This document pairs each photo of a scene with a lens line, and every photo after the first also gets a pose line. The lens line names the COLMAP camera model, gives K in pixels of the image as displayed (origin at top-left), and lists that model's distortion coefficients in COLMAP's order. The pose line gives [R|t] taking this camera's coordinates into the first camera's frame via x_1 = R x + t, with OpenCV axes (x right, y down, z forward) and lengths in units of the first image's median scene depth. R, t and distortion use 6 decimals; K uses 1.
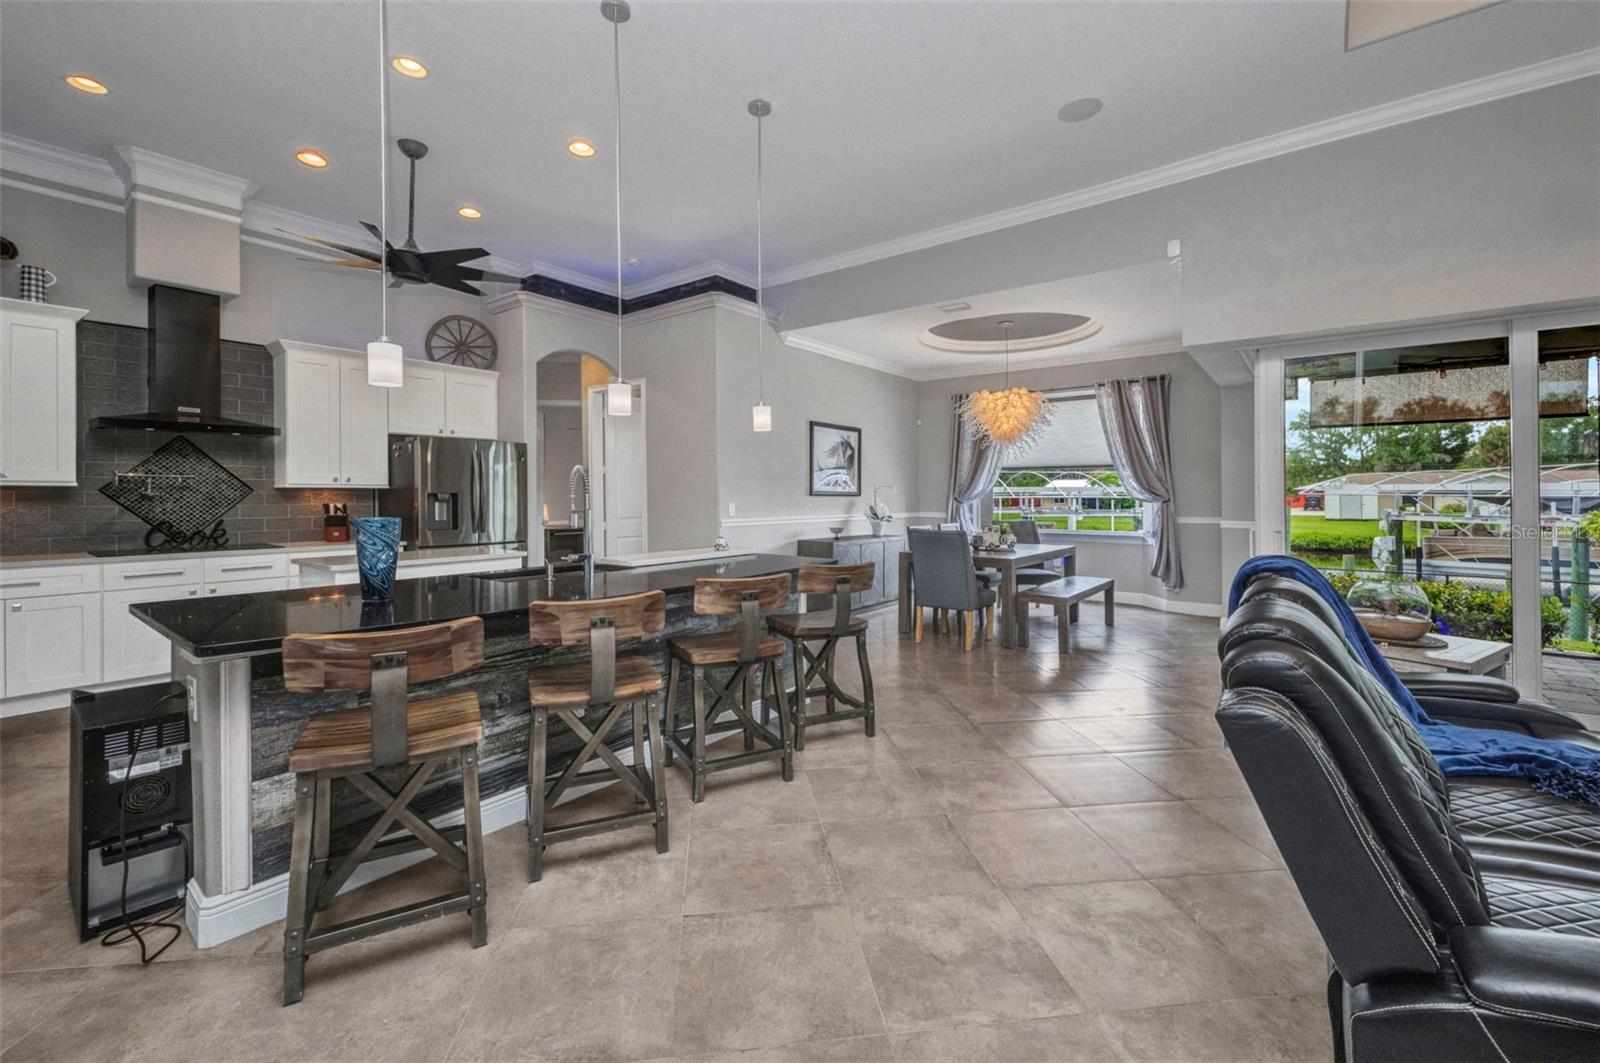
lens RADIAL K [[652.0, 0, 845.5], [0, 652.0, 499.1], [0, 0, 1]] dist [0.004811, -0.001877]
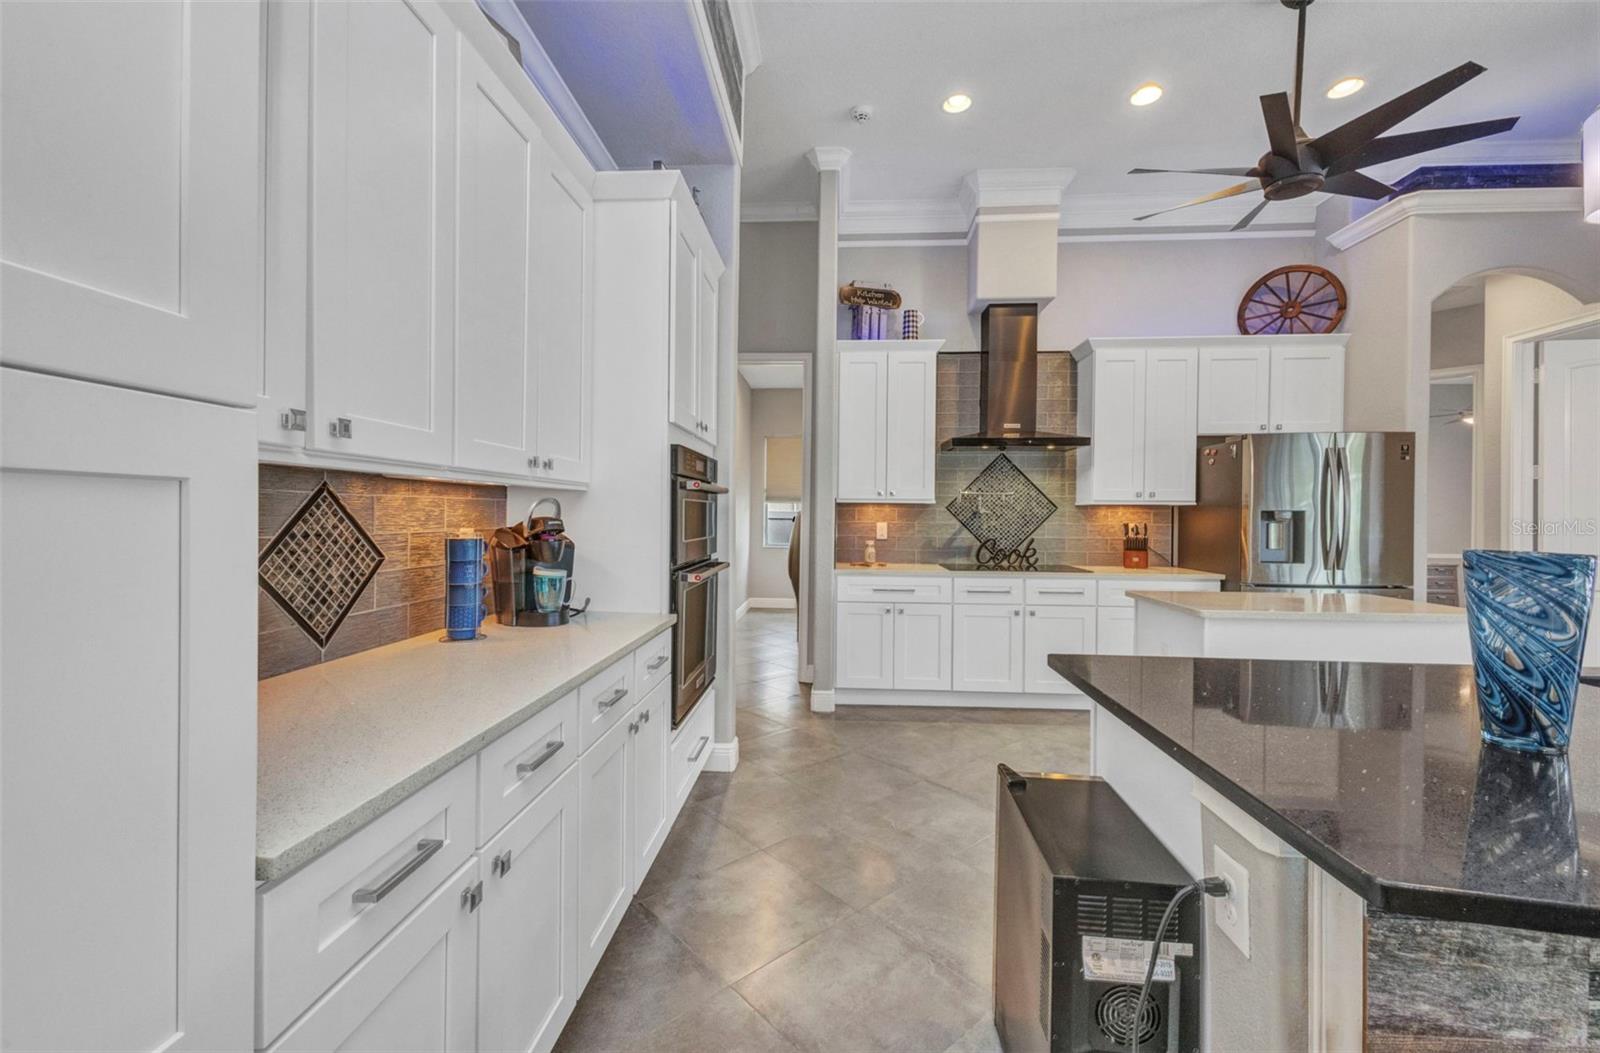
lens RADIAL K [[669.4, 0, 777.9], [0, 669.4, 523.6], [0, 0, 1]] dist [0.004849, -0.002419]
pose [[0.509410, 0.014477, -0.860402, -0.328015], [-0.014711, 0.999859, 0.008113, 0.008233], [0.860398, 0.008525, 0.509551, 0.194086]]
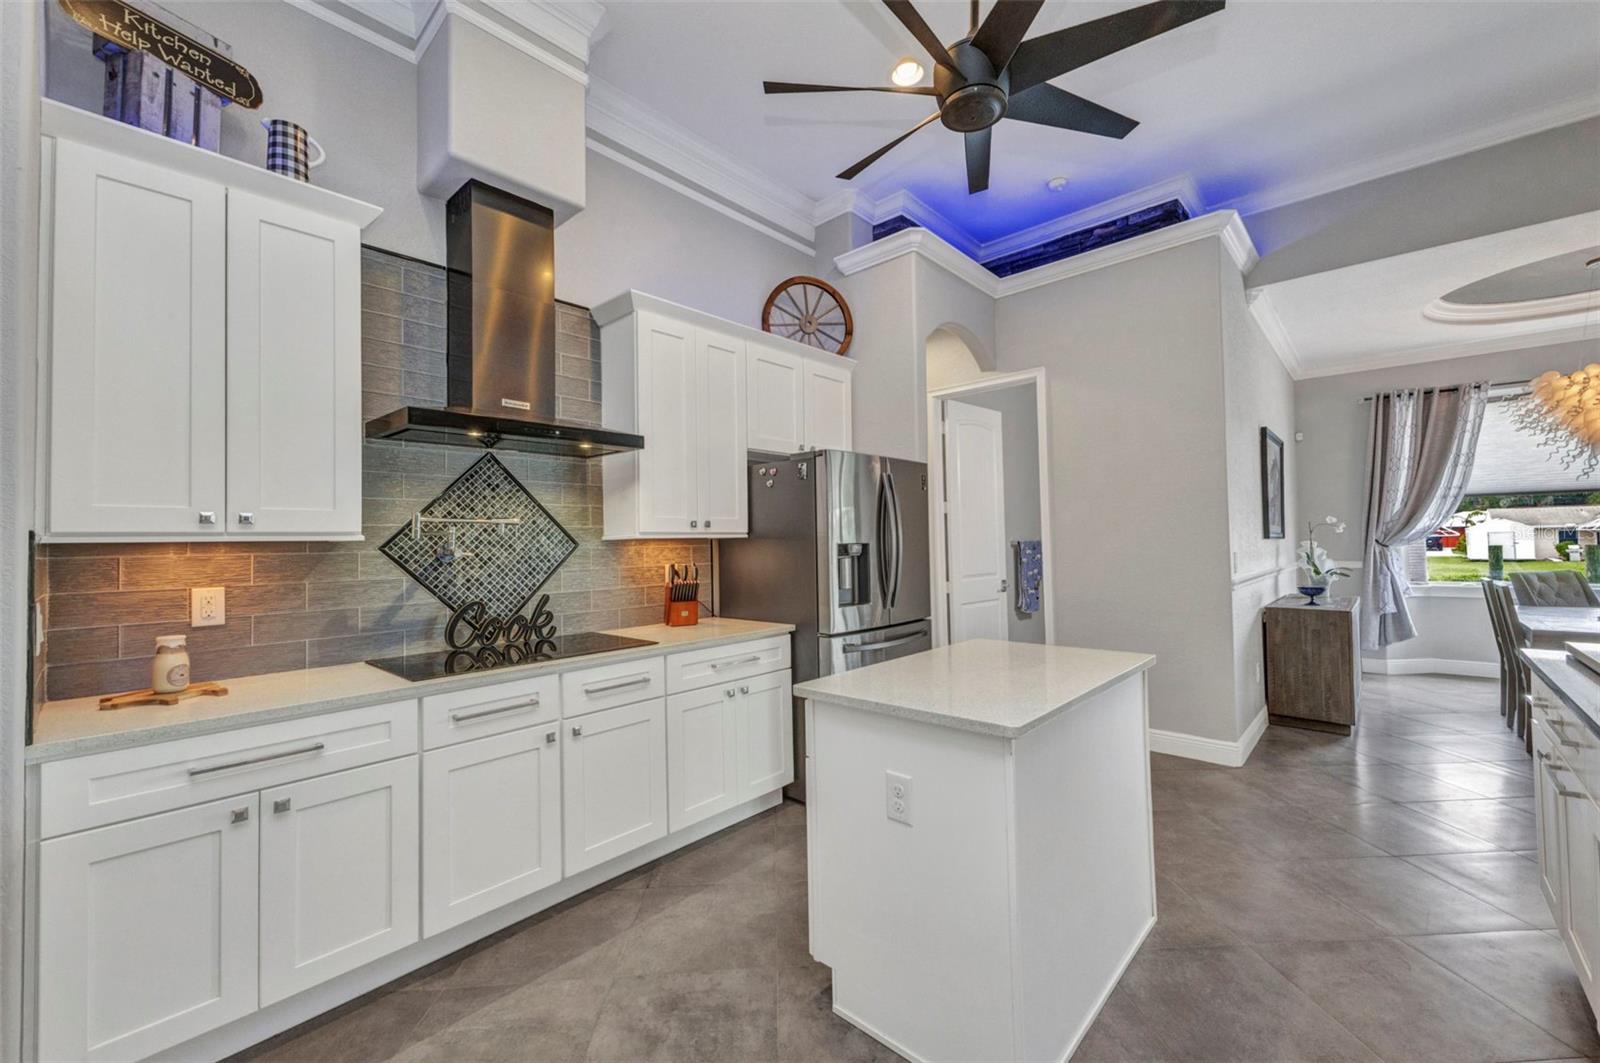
lens RADIAL K [[652.0, 0, 824.3], [0, 652.0, 527.1], [0, 0, 1]] dist [0.004811, -0.001877]
pose [[0.995112, -0.021170, -0.096454, -0.713796], [0.018144, 0.999319, -0.032143, -0.007070], [0.097069, 0.030236, 0.994818, 0.486881]]
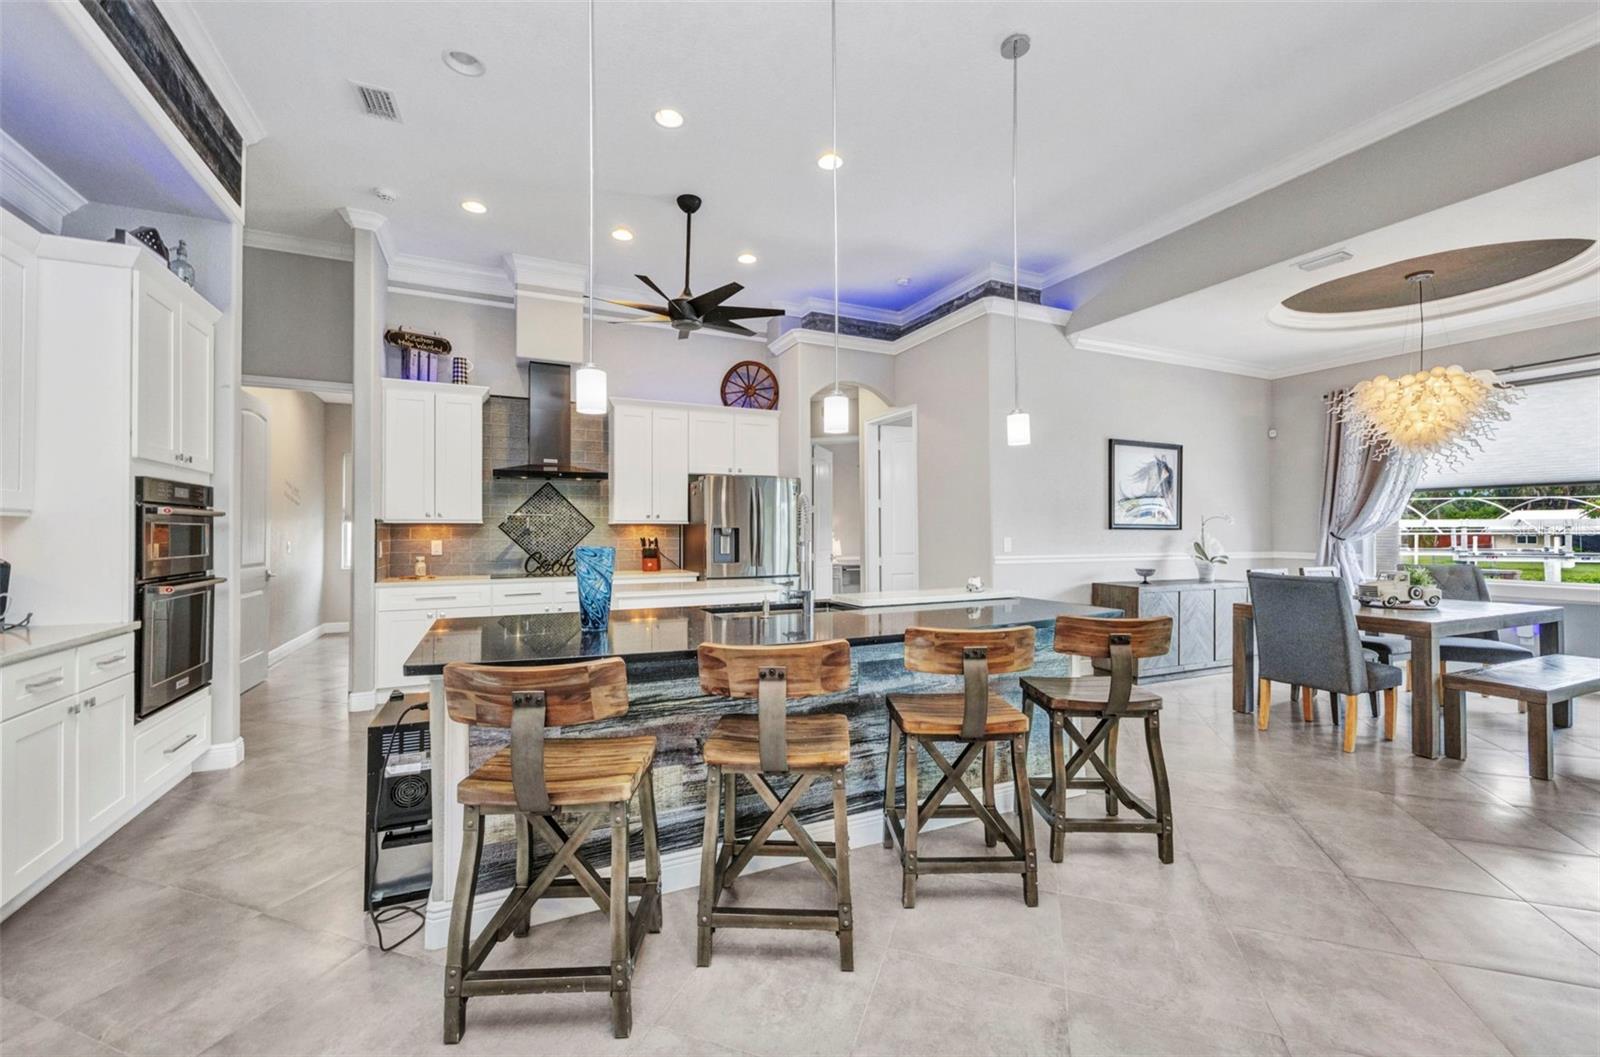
lens RADIAL K [[669.4, 0, 826.5], [0, 669.4, 529.9], [0, 0, 1]] dist [0.004849, -0.002419]
pose [[0.881766, -0.005875, -0.471651, 0.046187], [0.000658, 0.999937, -0.011226, 0.007866], [0.471687, 0.009589, 0.881714, 0.143744]]
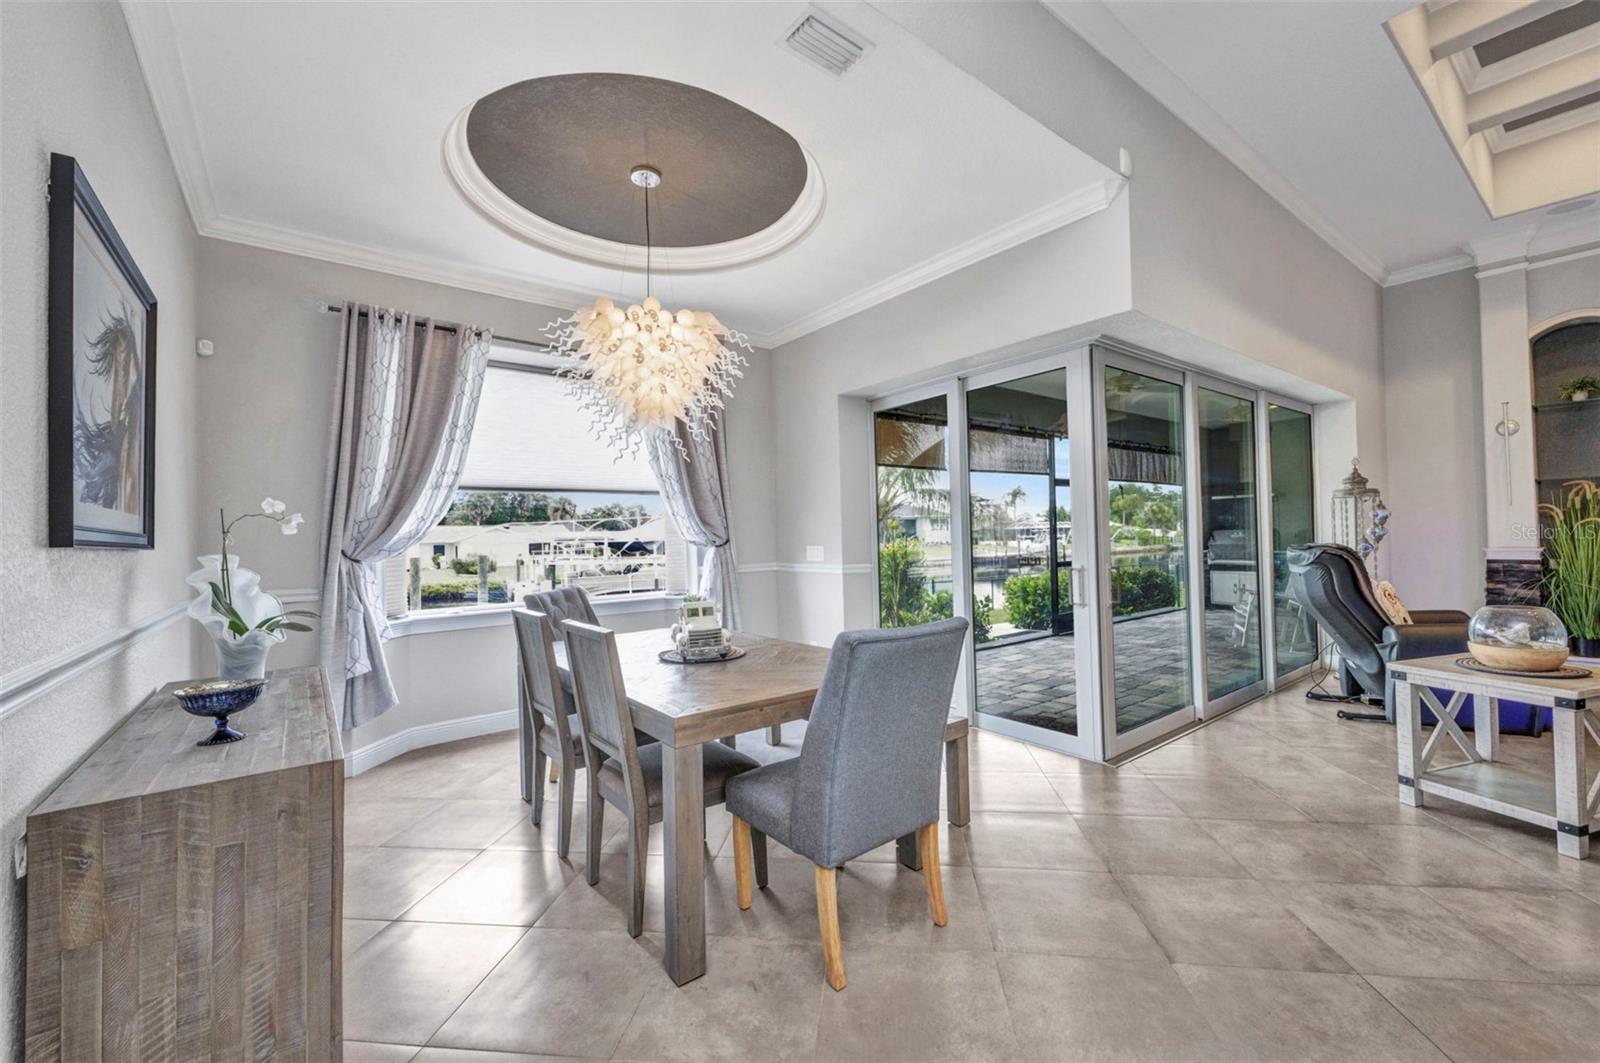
lens RADIAL K [[652.0, 0, 784.9], [0, 652.0, 525.6], [0, 0, 1]] dist [0.004811, -0.001877]
pose [[0.315907, 0.007023, 0.948764, -0.270164], [0.031736, 0.999335, -0.017965, -0.002801], [-0.948259, 0.035785, 0.315474, 1.217974]]
